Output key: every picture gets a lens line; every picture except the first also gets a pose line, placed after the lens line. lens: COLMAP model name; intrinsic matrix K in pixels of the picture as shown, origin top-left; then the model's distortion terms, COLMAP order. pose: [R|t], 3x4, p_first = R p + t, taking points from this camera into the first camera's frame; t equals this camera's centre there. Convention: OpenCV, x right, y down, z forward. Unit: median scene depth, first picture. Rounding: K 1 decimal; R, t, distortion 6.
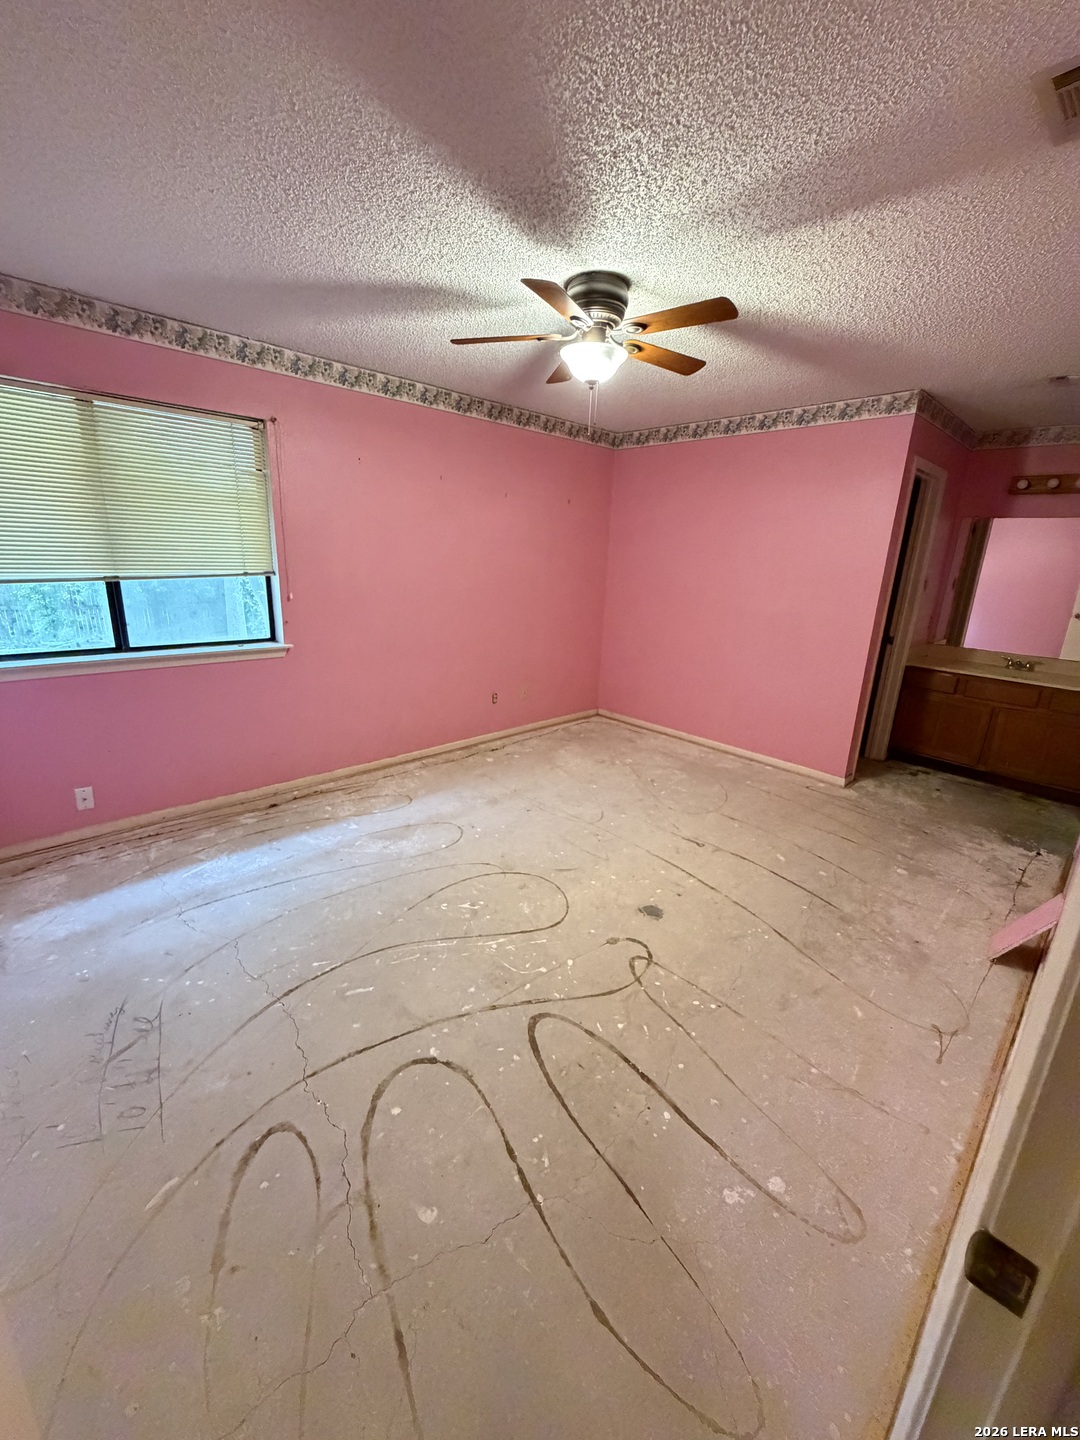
lens RADIAL K [[575.7, 0, 542.4], [0, 575.7, 714.6], [0, 0, 1]] dist [0.001367, -0.000507]
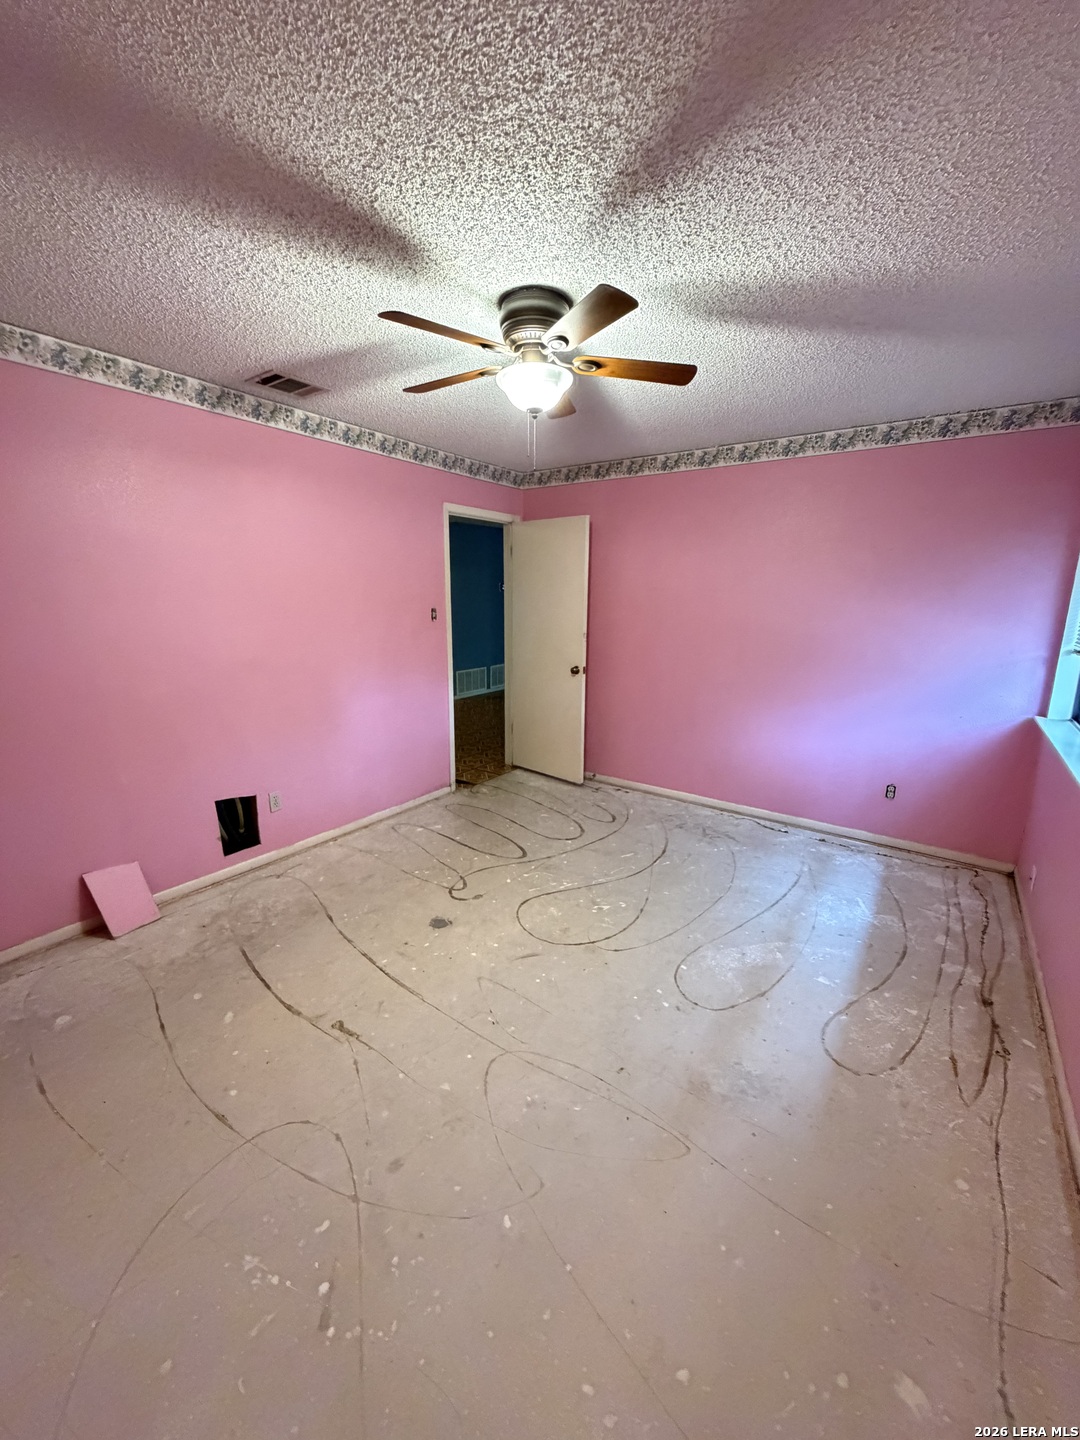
lens RADIAL K [[575.7, 0, 541.7], [0, 575.7, 714.8], [0, 0, 1]] dist [0.001367, -0.000507]
pose [[-0.980040, -0.008163, -0.198634, 0.214505], [-0.099340, 0.885581, 0.453737, -0.498096], [0.172203, 0.464412, -0.868716, 1.741539]]
